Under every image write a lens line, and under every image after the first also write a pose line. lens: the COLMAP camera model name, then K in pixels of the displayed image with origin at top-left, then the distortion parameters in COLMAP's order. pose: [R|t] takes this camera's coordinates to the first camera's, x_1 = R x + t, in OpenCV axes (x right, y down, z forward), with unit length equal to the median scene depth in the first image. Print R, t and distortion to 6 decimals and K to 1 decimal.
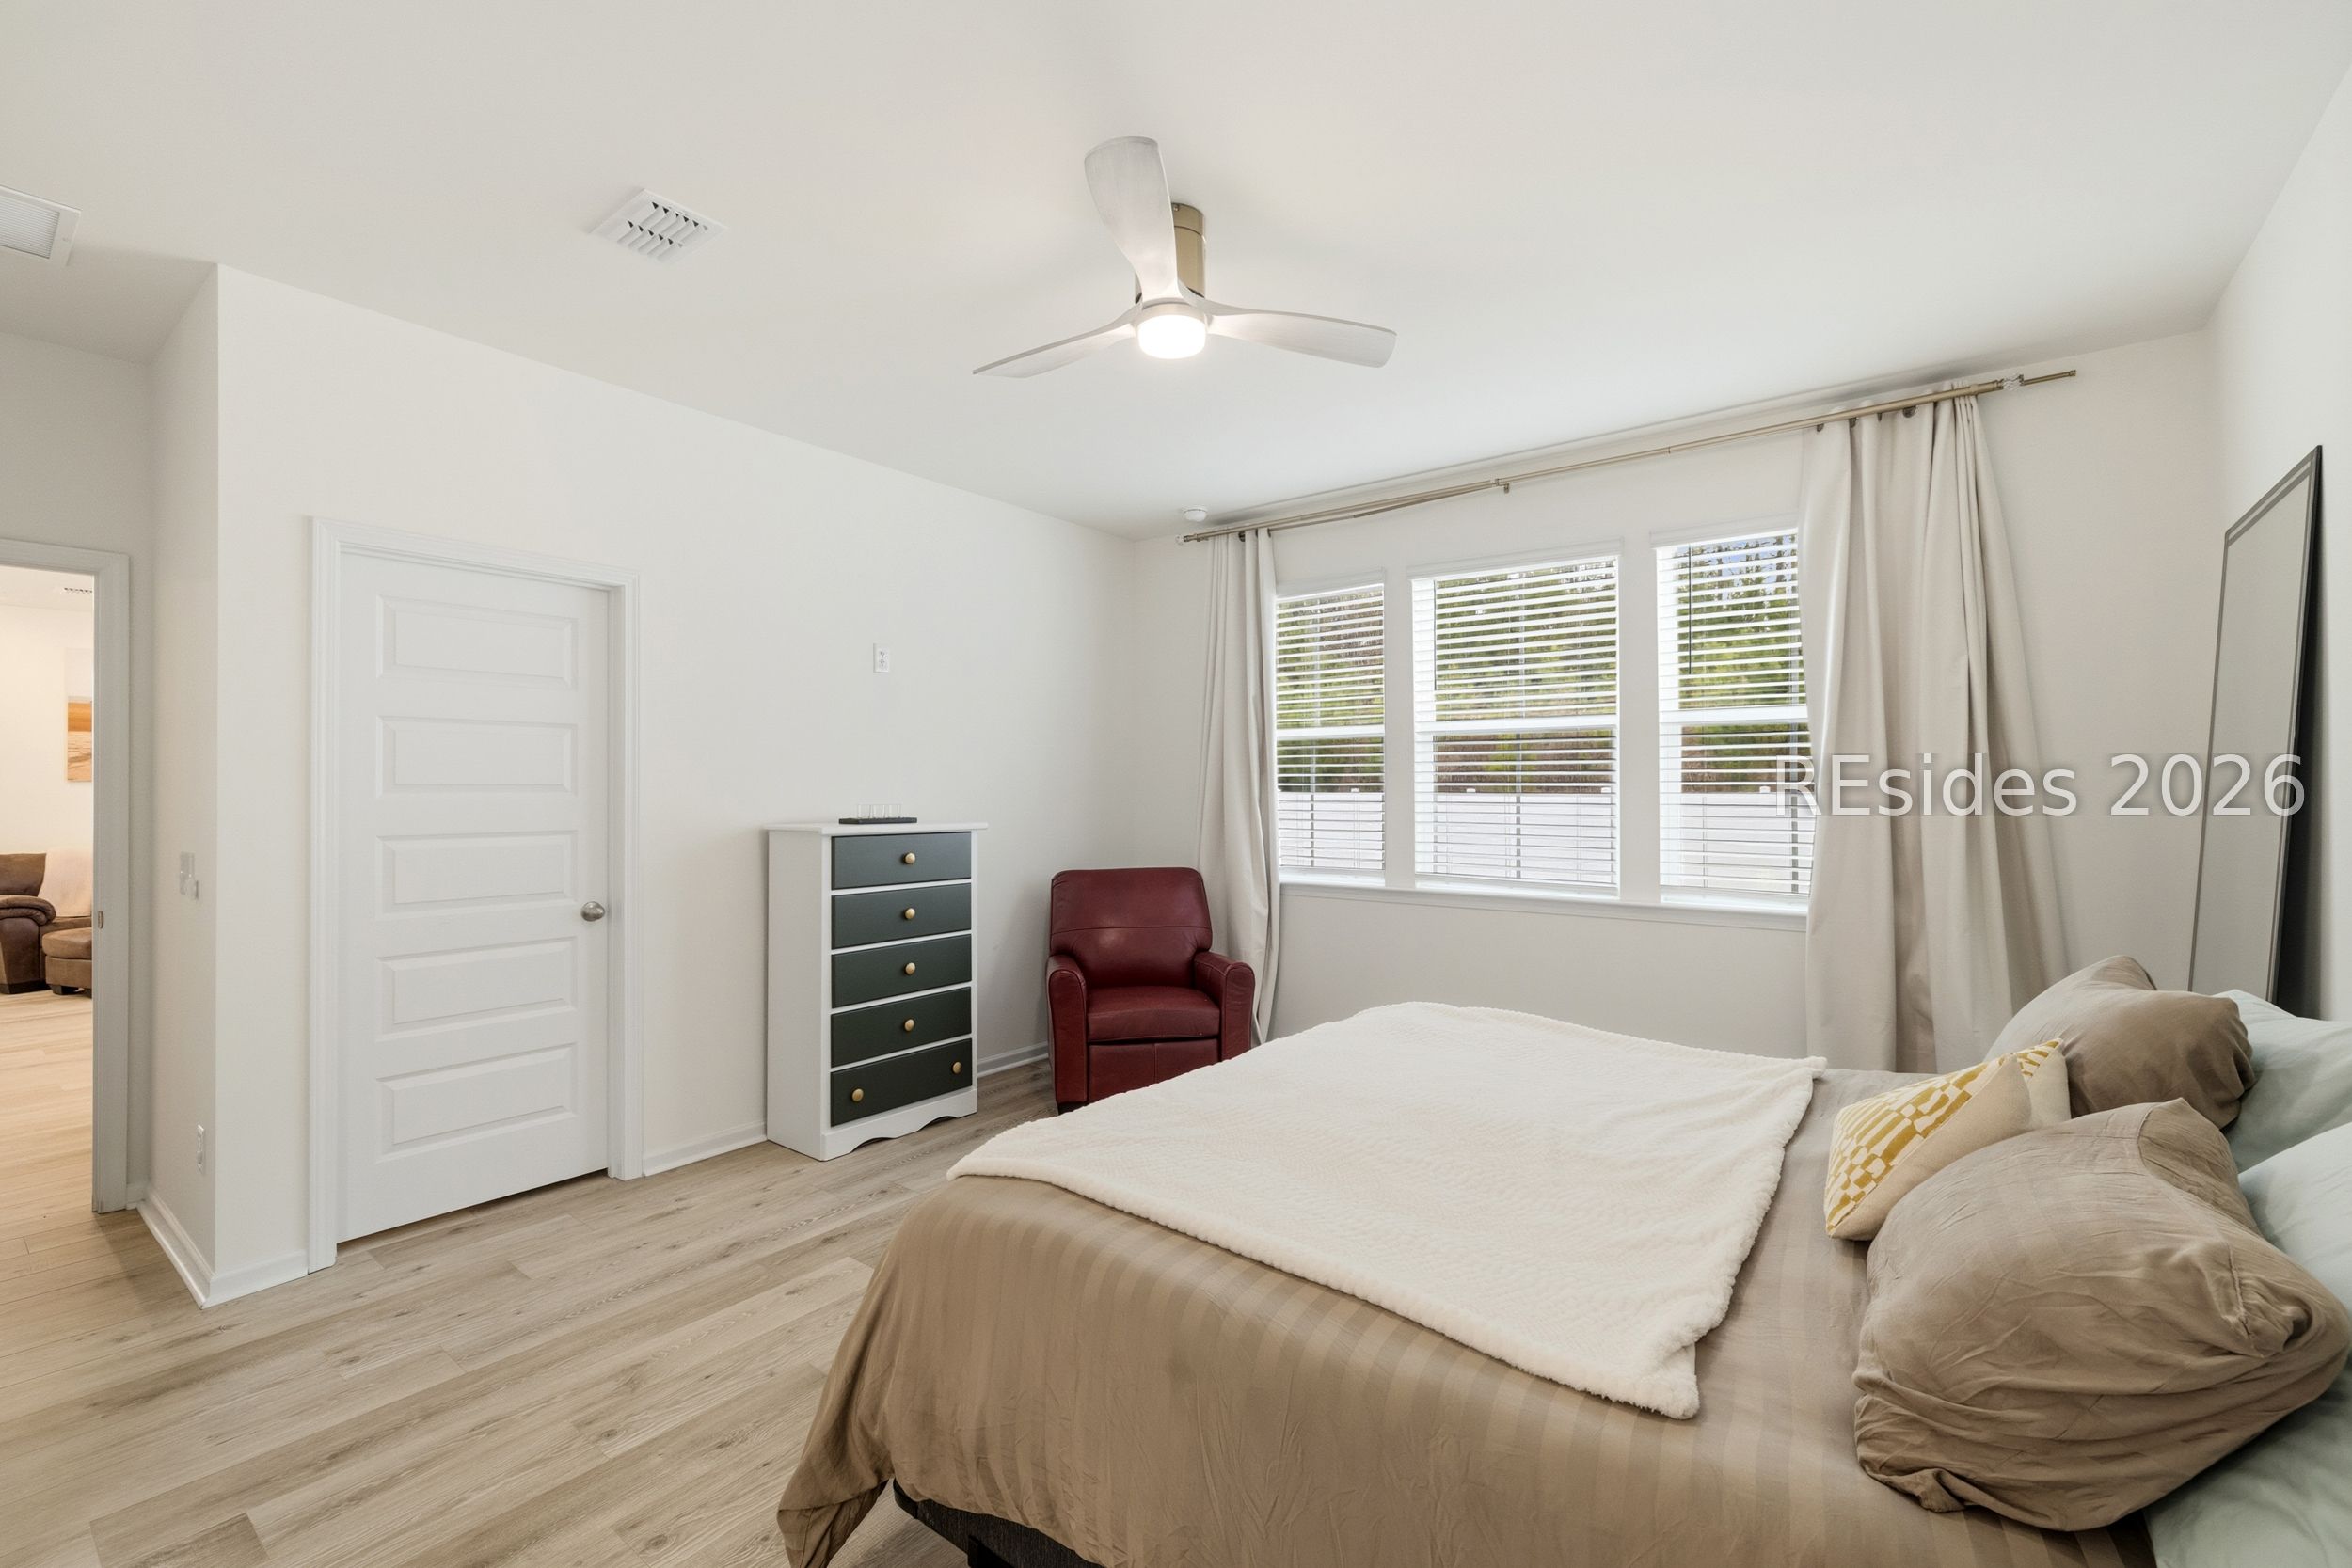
lens RADIAL K [[995.6, 0, 1199.4], [0, 995.6, 784.1], [0, 0, 1]] dist [0.005015, 0.000124]
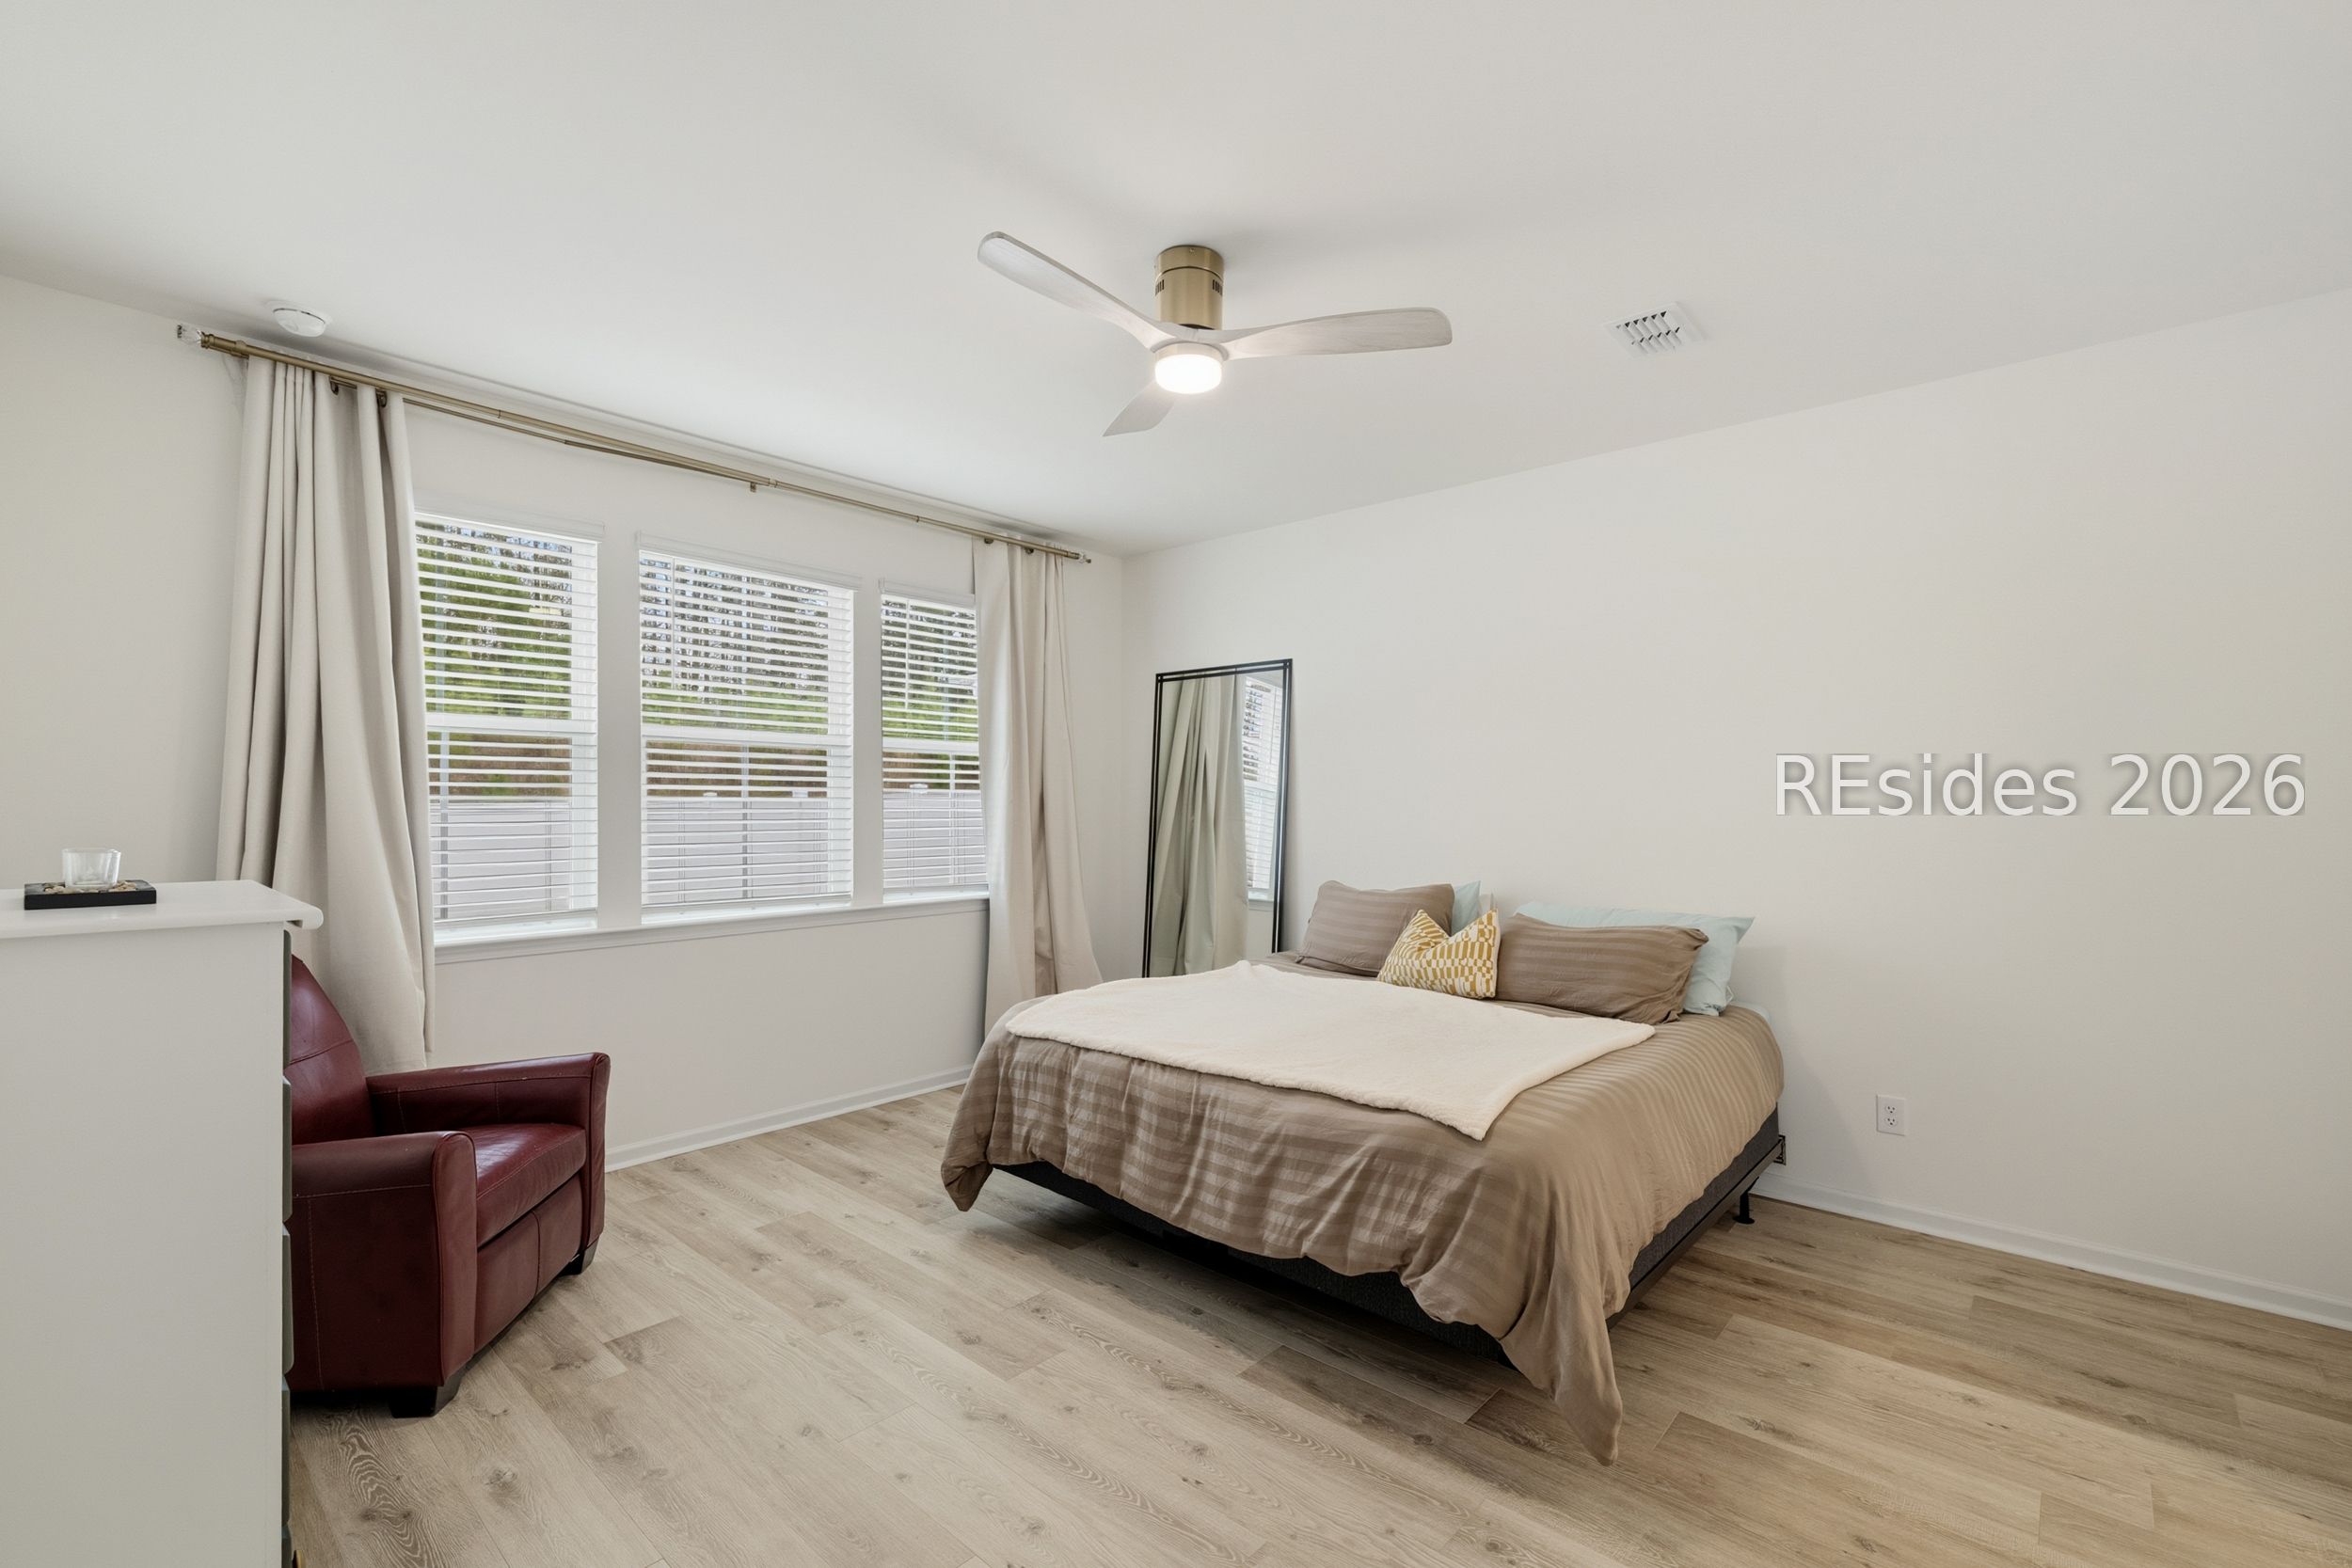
lens RADIAL K [[995.6, 0, 1199.4], [0, 995.6, 784.1], [0, 0, 1]] dist [0.005015, 0.000124]
pose [[0.075363, 0.020055, 0.996954, -0.717405], [-0.000812, 0.999799, -0.020051, 0.005898], [-0.997156, 0.000702, 0.075364, 0.604250]]
